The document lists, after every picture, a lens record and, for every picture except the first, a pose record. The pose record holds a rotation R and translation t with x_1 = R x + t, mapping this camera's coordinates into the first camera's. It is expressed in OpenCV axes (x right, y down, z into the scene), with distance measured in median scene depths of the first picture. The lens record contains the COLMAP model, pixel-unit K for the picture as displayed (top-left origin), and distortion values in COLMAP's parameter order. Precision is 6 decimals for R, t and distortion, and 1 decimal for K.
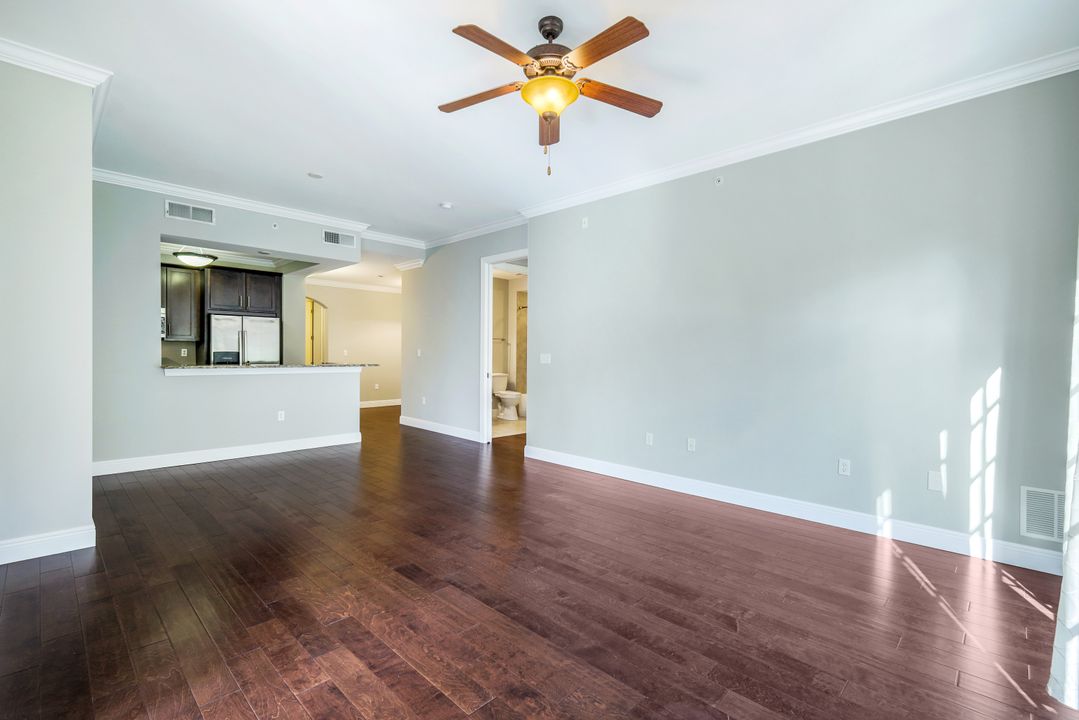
lens RADIAL K [[488.4, 0, 540.9], [0, 488.4, 357.8], [0, 0, 1]] dist [0.003616, 0.000341]
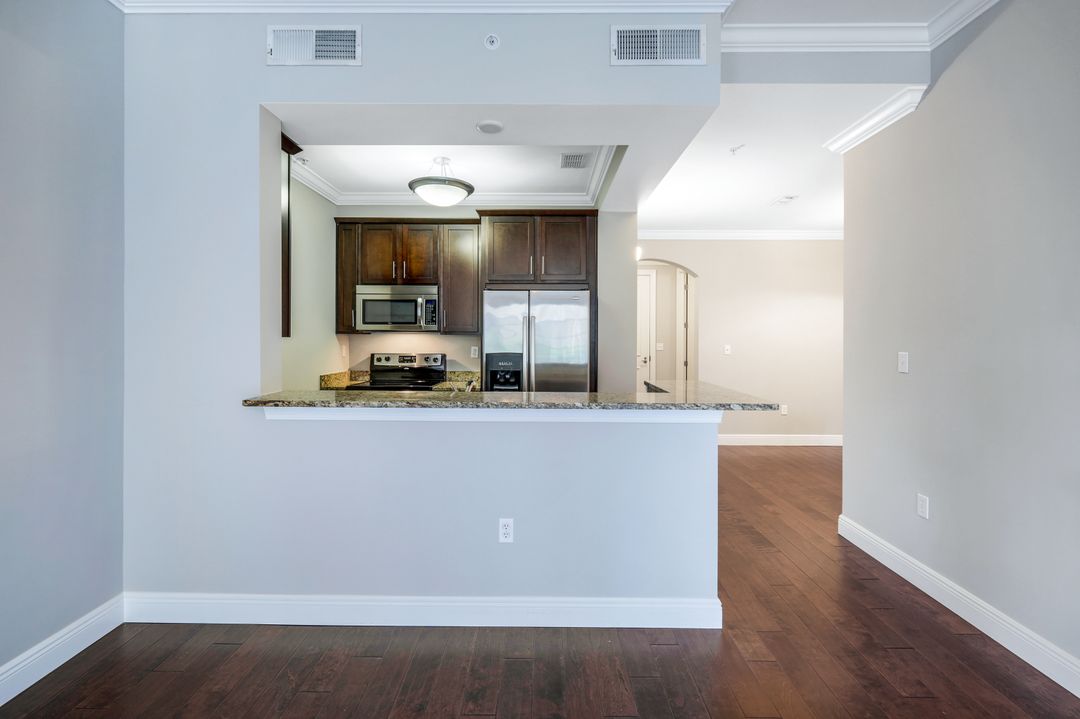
lens RADIAL K [[484.7, 0, 538.9], [0, 484.7, 339.5], [0, 0, 1]] dist [-0.000503, -0.000007]
pose [[0.692901, -0.000892, -0.721032, -0.241193], [-0.006707, 0.999948, -0.007683, -0.029631], [0.721001, 0.010160, 0.692859, 0.766732]]
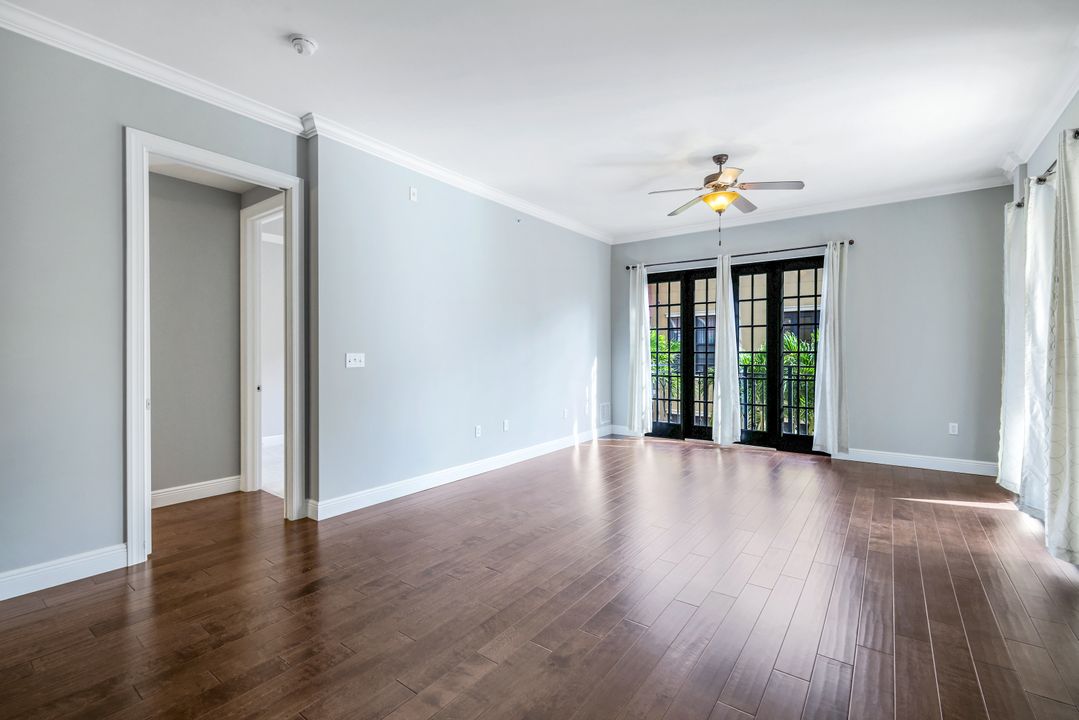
lens RADIAL K [[471.2, 0, 538.8], [0, 471.2, 356.7], [0, 0, 1]] dist [0.000656, 0.000084]
pose [[-0.133710, -0.016187, 0.990888, -0.664410], [0.011699, 0.999771, 0.017911, -0.012786], [-0.990951, 0.013987, -0.133490, 0.807868]]
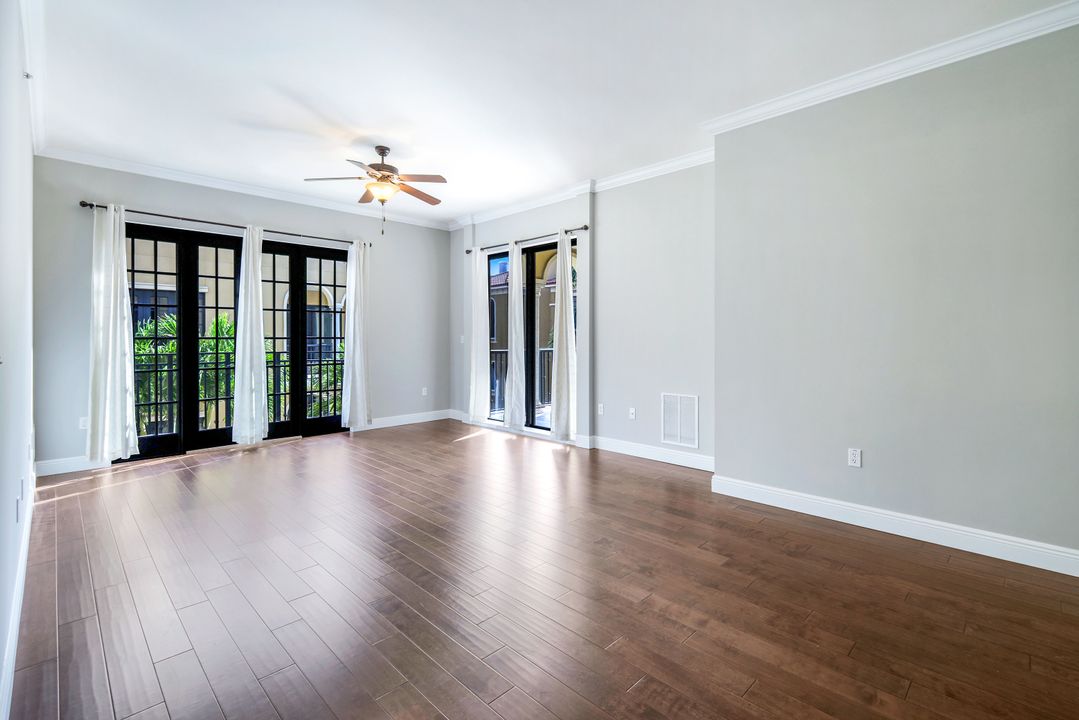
lens RADIAL K [[490.9, 0, 548.7], [0, 490.9, 337.2], [0, 0, 1]] dist [0.000694, 0.000559]
pose [[-0.999937, -0.007415, 0.008372, -0.258567], [-0.007327, 0.999918, 0.010506, -0.014818], [-0.008449, 0.010444, -0.999910, 1.204644]]
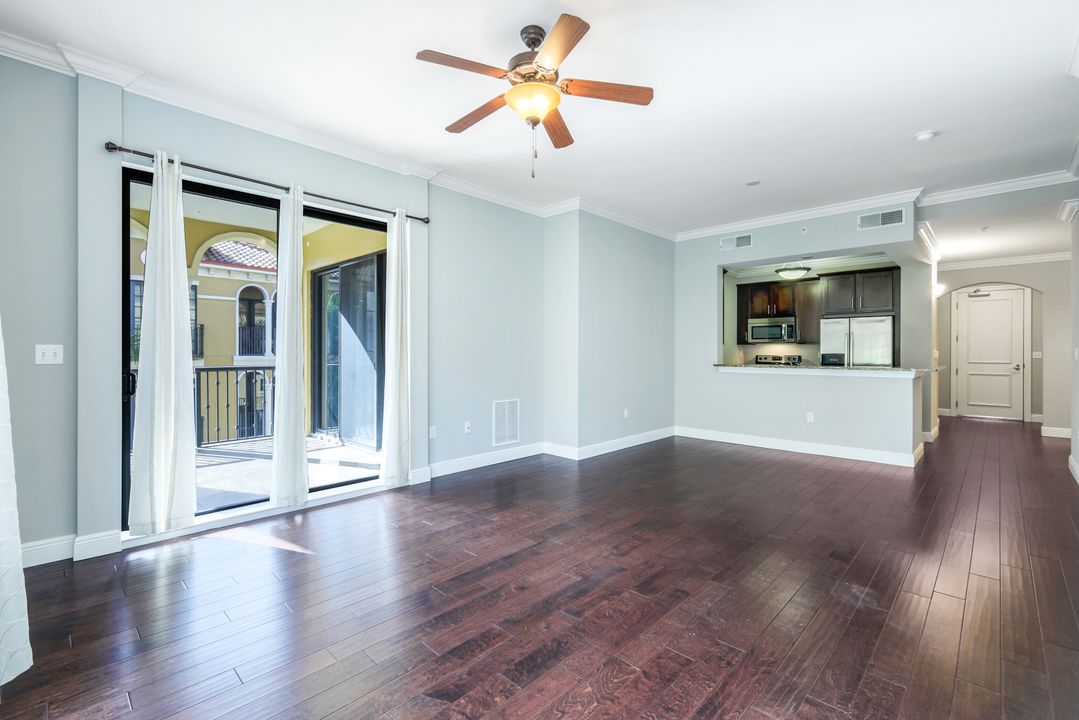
lens RADIAL K [[478.4, 0, 541.5], [0, 478.4, 353.1], [0, 0, 1]] dist [0.002085, -0.000091]
pose [[0.011145, -0.005860, -0.999921, 0.451998], [-0.013233, 0.999894, -0.006008, 0.001090], [0.999850, 0.013299, 0.011066, 0.446509]]
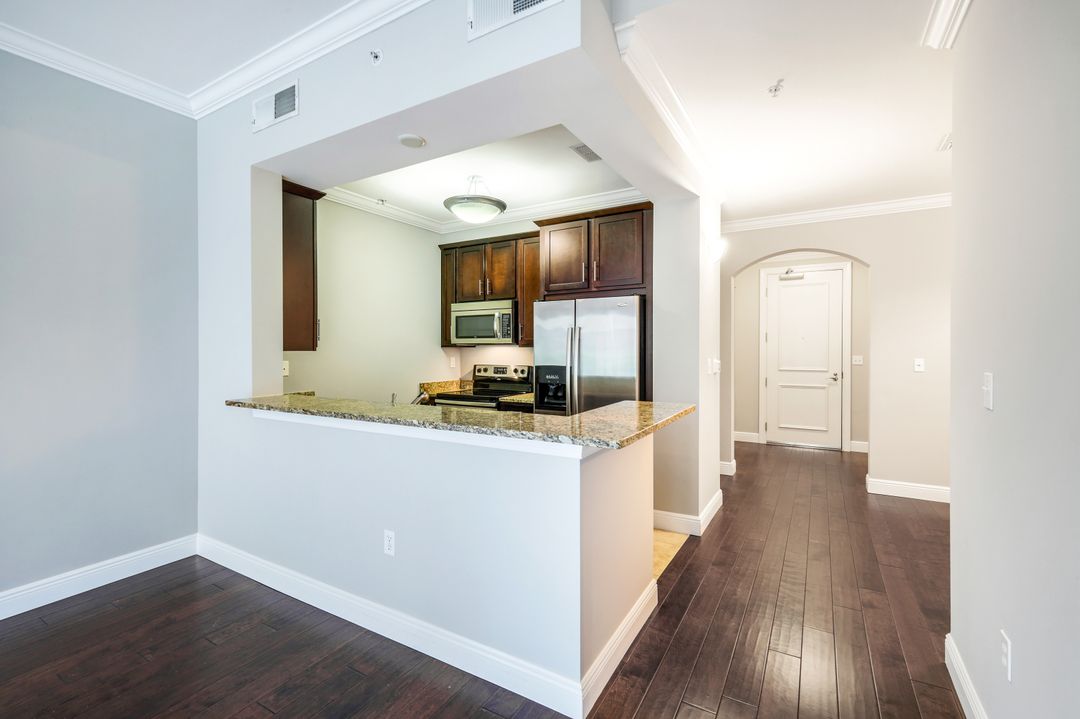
lens RADIAL K [[474.2, 0, 541.8], [0, 474.2, 354.8], [0, 0, 1]] dist [0.002842, 0.000735]
pose [[0.238479, 0.003795, -0.971140, -0.140902], [-0.006238, 0.999978, 0.002376, -0.031847], [0.971128, 0.005491, 0.238497, 1.045394]]
